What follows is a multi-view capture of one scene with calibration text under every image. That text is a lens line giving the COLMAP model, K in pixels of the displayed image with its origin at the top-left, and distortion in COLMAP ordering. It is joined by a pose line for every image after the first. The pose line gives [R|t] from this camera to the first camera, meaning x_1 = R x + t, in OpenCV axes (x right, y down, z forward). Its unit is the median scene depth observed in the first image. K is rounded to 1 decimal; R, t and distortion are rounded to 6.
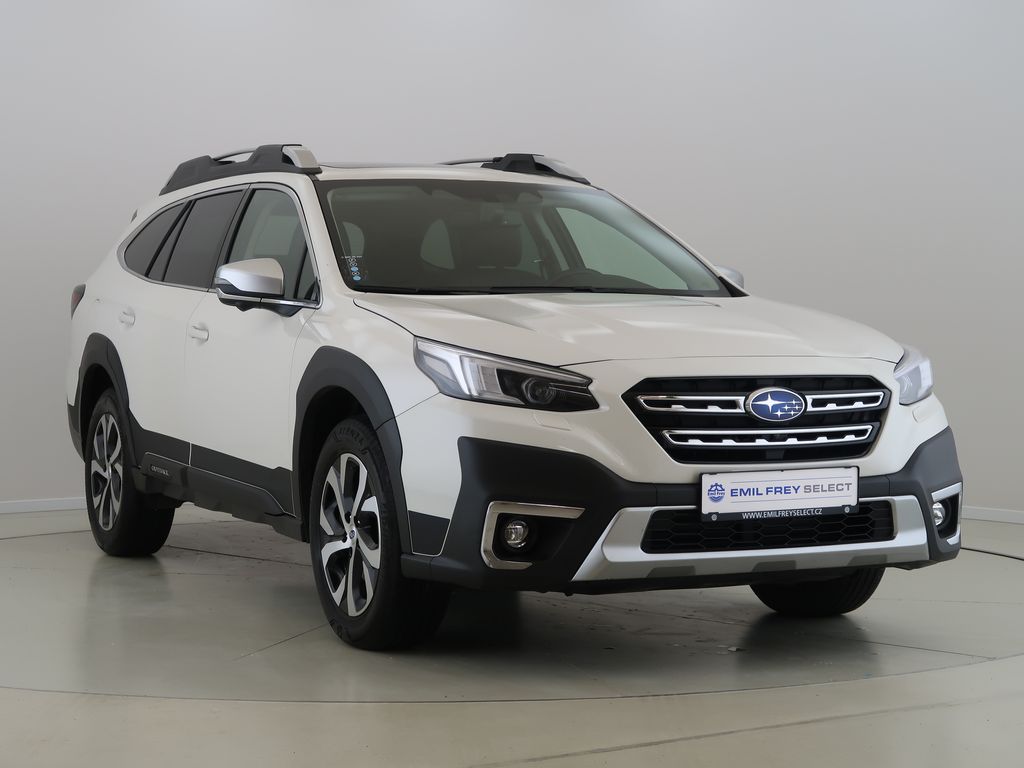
lens RADIAL K [[1061.6, 0, 516.6], [0, 1061.6, 379.6], [0, 0, 1]] dist [-0.040968, 0.000000]
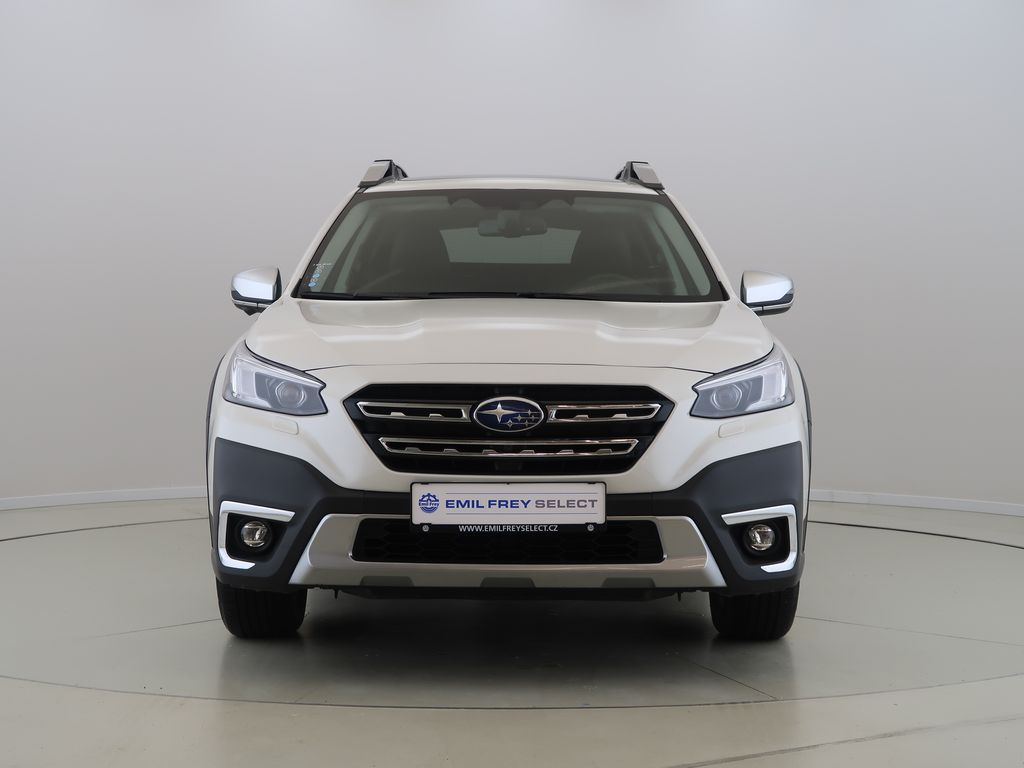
lens RADIAL K [[1028.7, 0, 511.0], [0, 1028.7, 377.0], [0, 0, 1]] dist [-0.022012, 0.000000]
pose [[0.975519, 0.017129, -0.219249, 0.449709], [-0.018503, 0.999820, -0.004215, -0.006341], [0.219137, 0.008169, 0.975660, 0.090034]]
